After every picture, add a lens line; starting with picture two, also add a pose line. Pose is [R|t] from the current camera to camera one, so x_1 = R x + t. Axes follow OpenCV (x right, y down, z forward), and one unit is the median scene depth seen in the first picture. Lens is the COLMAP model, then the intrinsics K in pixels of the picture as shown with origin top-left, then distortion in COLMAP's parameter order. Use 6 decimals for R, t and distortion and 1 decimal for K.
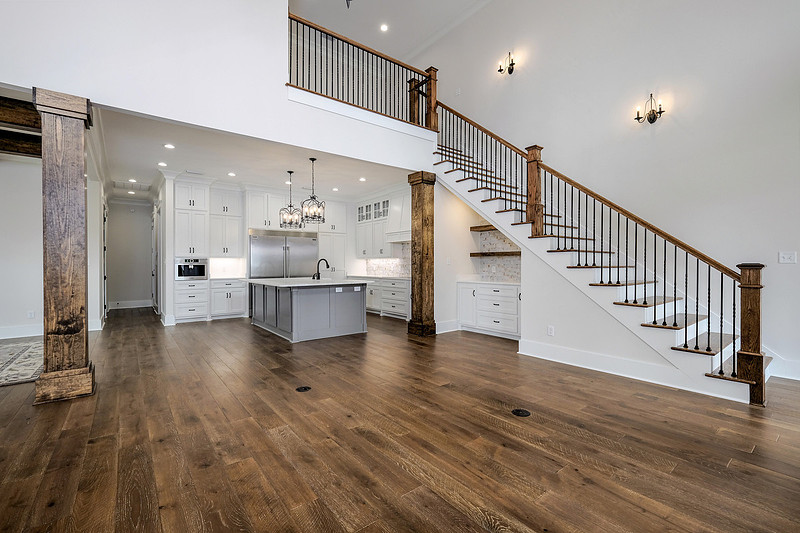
lens RADIAL K [[352.2, 0, 402.2], [0, 352.2, 265.4], [0, 0, 1]] dist [-0.002951, -0.000481]
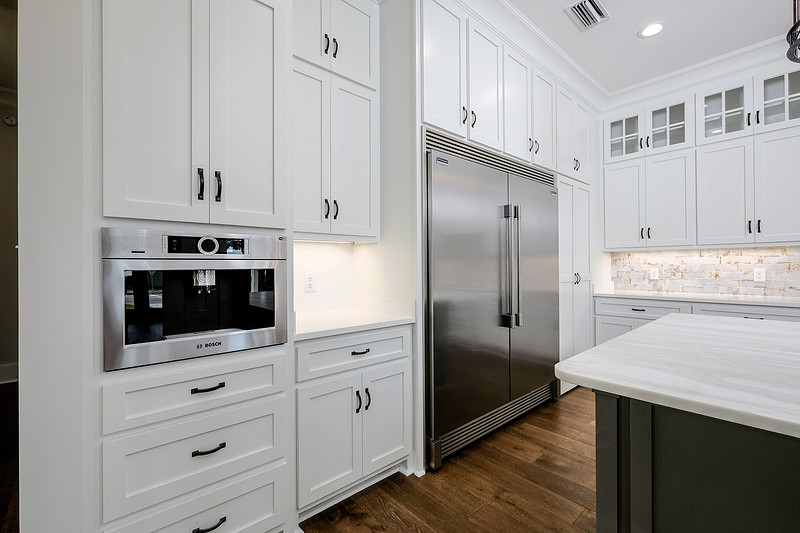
lens RADIAL K [[352.2, 0, 398.5], [0, 352.2, 265.7], [0, 0, 1]] dist [-0.002951, -0.000481]
pose [[0.998195, -0.003262, 0.059975, -0.886059], [0.003504, 0.999986, -0.003925, -0.003676], [-0.059962, 0.004128, 0.998192, 1.412160]]
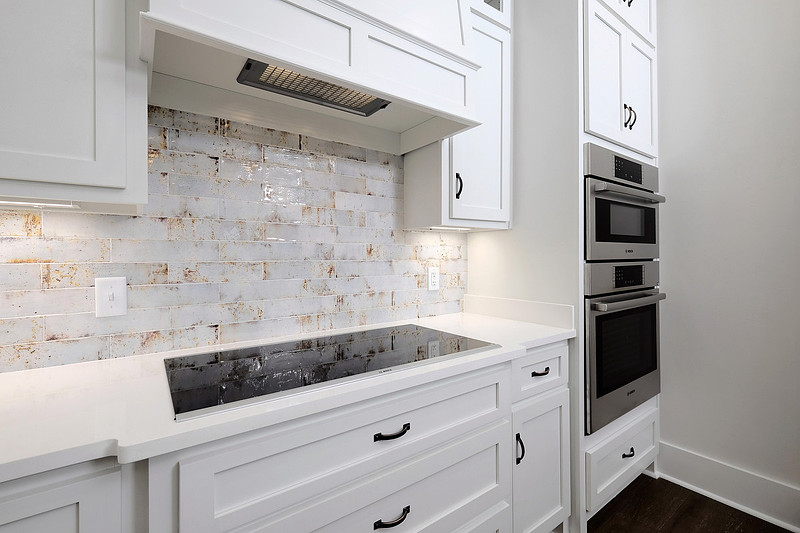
lens RADIAL K [[352.2, 0, 412.8], [0, 352.2, 256.2], [0, 0, 1]] dist [-0.002951, -0.000481]
pose [[0.014378, 0.012028, 0.999824, -0.264389], [0.012999, 0.999841, -0.012215, -0.006777], [-0.999812, 0.013173, 0.014219, 1.842341]]
